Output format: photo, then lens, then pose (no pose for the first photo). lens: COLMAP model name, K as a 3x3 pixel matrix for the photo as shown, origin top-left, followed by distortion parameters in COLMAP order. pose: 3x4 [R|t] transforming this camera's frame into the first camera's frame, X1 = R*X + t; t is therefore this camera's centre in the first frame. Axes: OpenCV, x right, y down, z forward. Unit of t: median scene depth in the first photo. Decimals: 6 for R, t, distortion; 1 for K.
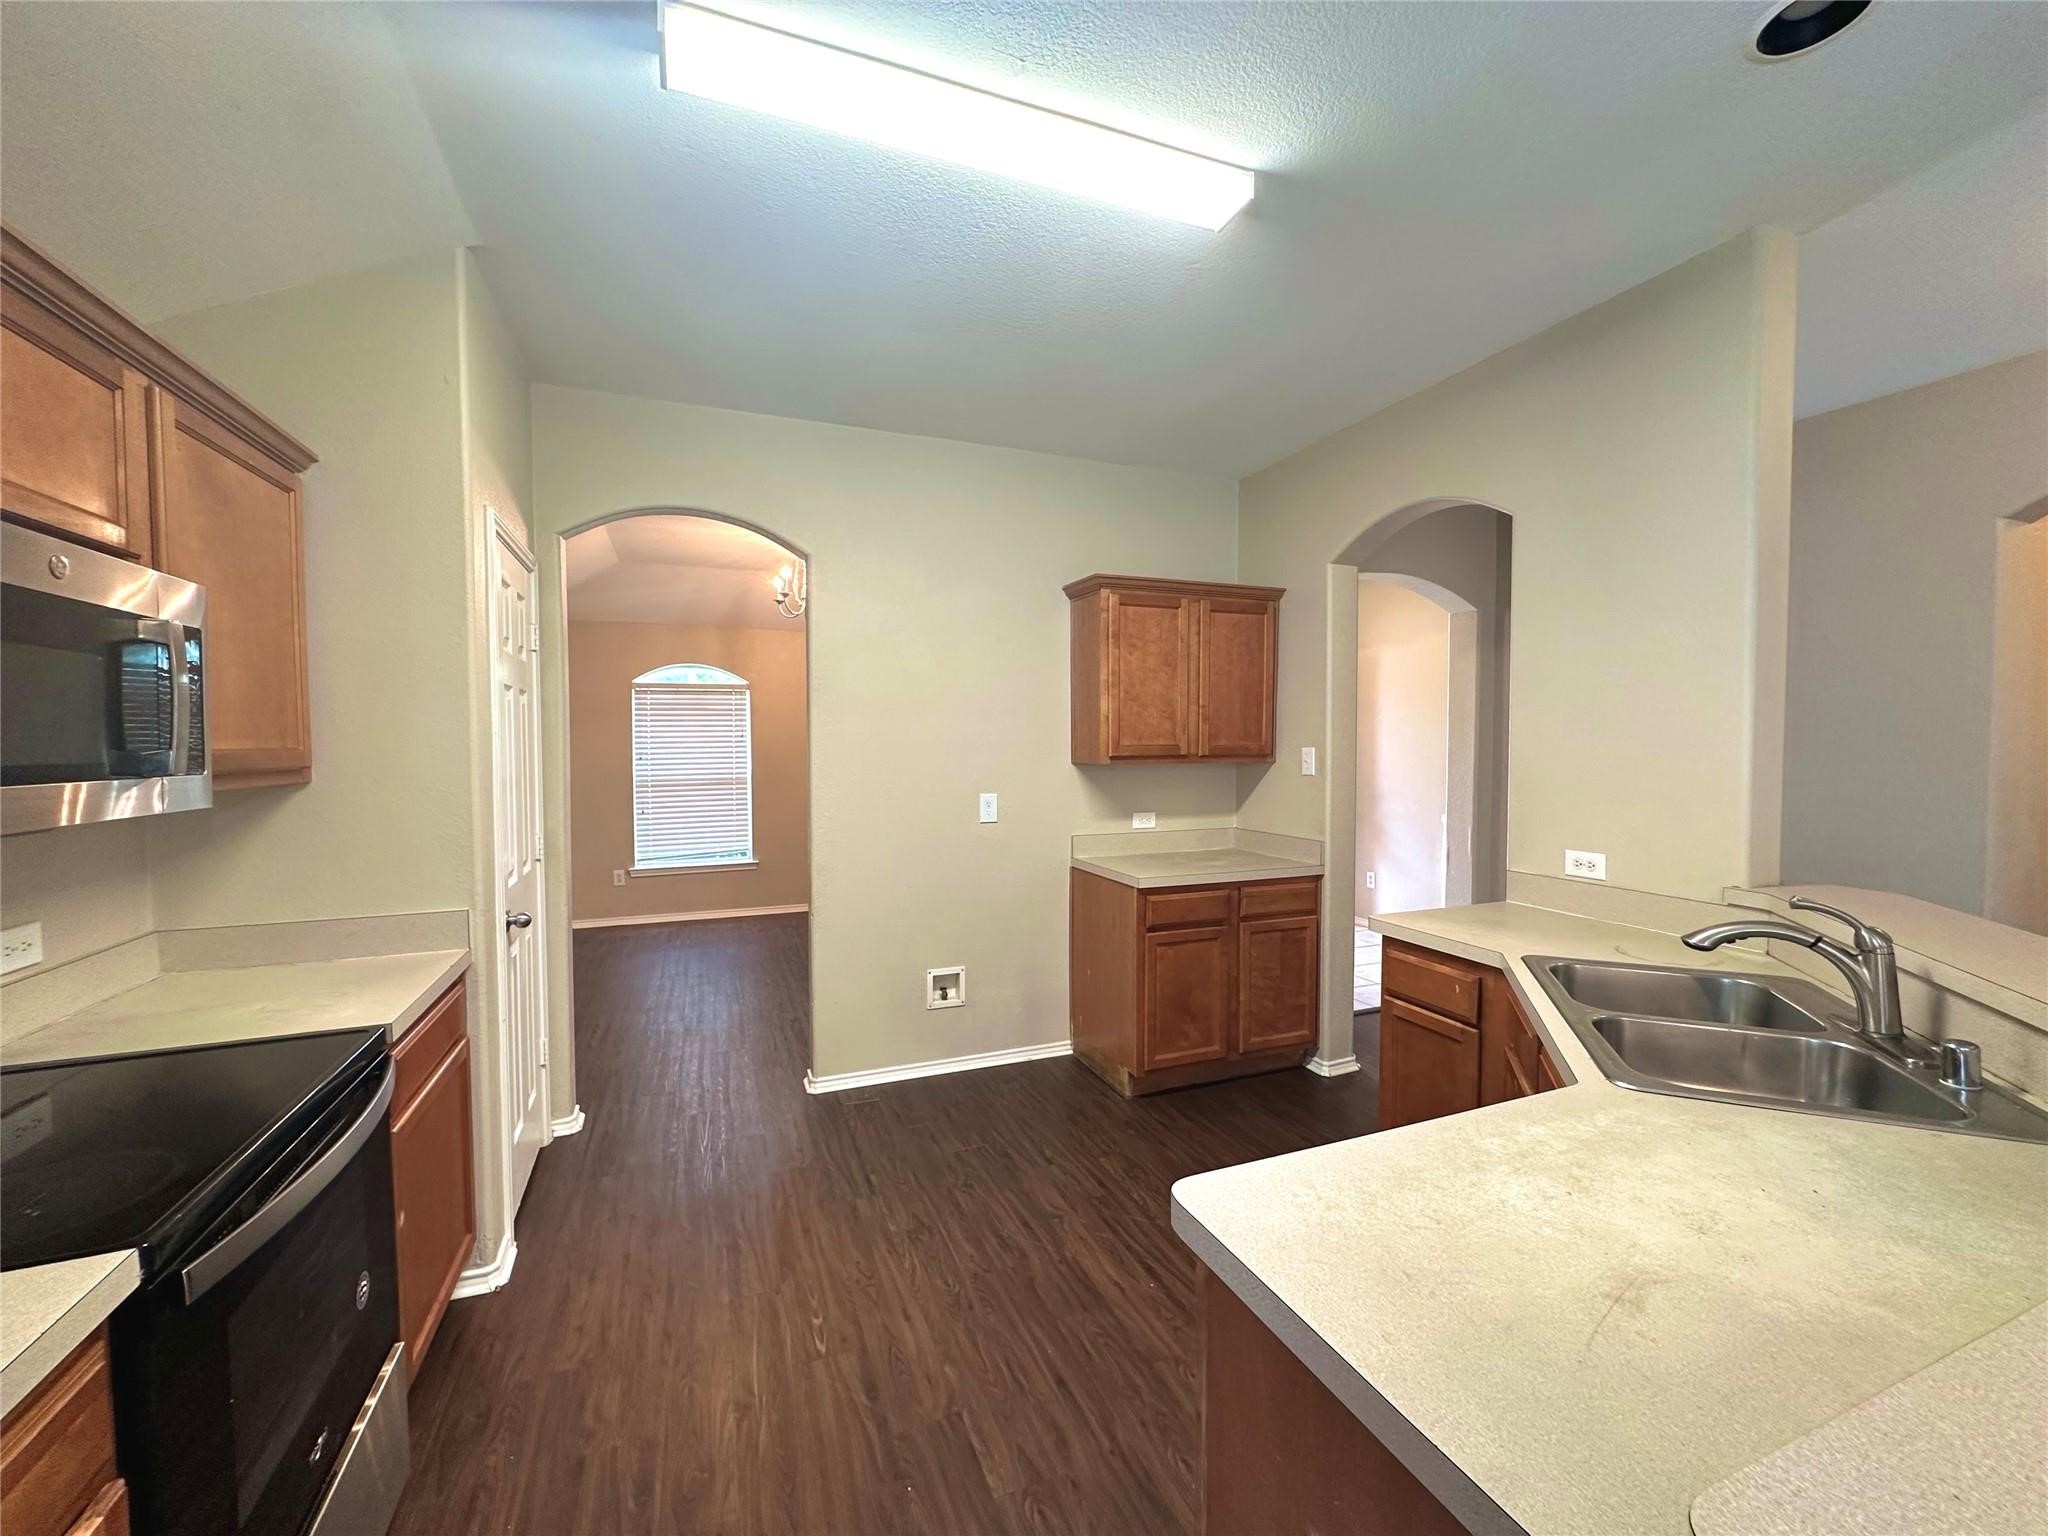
lens RADIAL K [[818.9, 0, 1024.4], [0, 818.9, 768.7], [0, 0, 1]] dist [-0.002085, 0.000289]
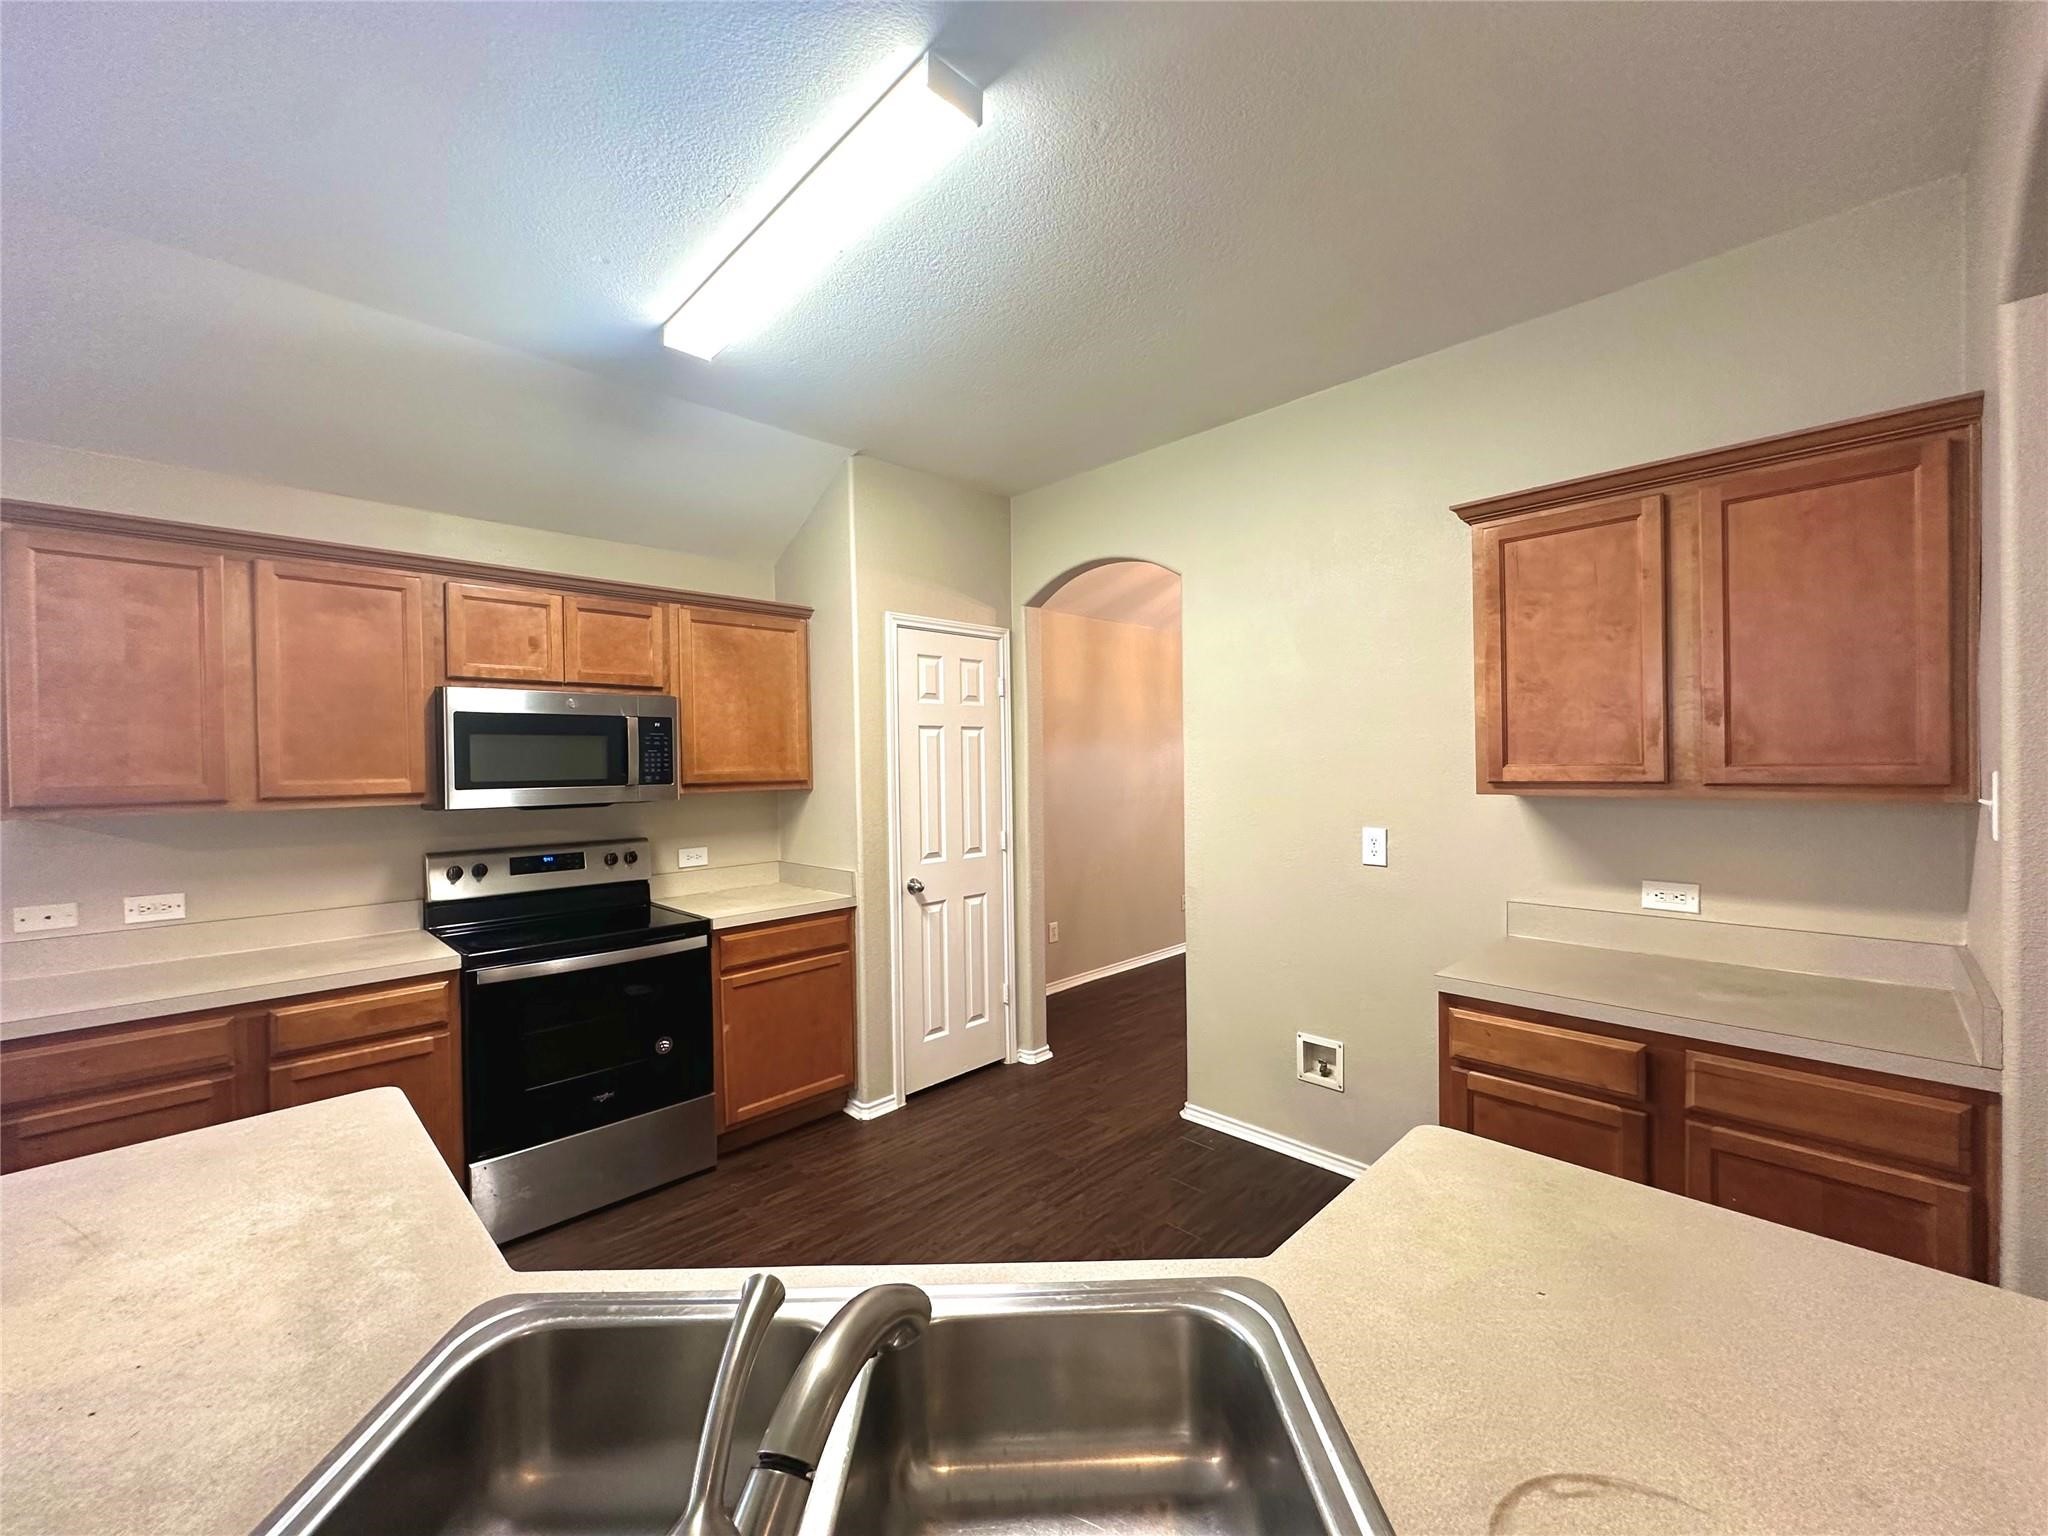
lens RADIAL K [[818.9, 0, 1025.1], [0, 818.9, 767.7], [0, 0, 1]] dist [-0.002085, 0.000289]
pose [[0.385824, 0.005454, -0.922556, 0.567029], [-0.016468, 0.999864, -0.000976, -0.020561], [0.922426, 0.015569, 0.385861, 0.428134]]
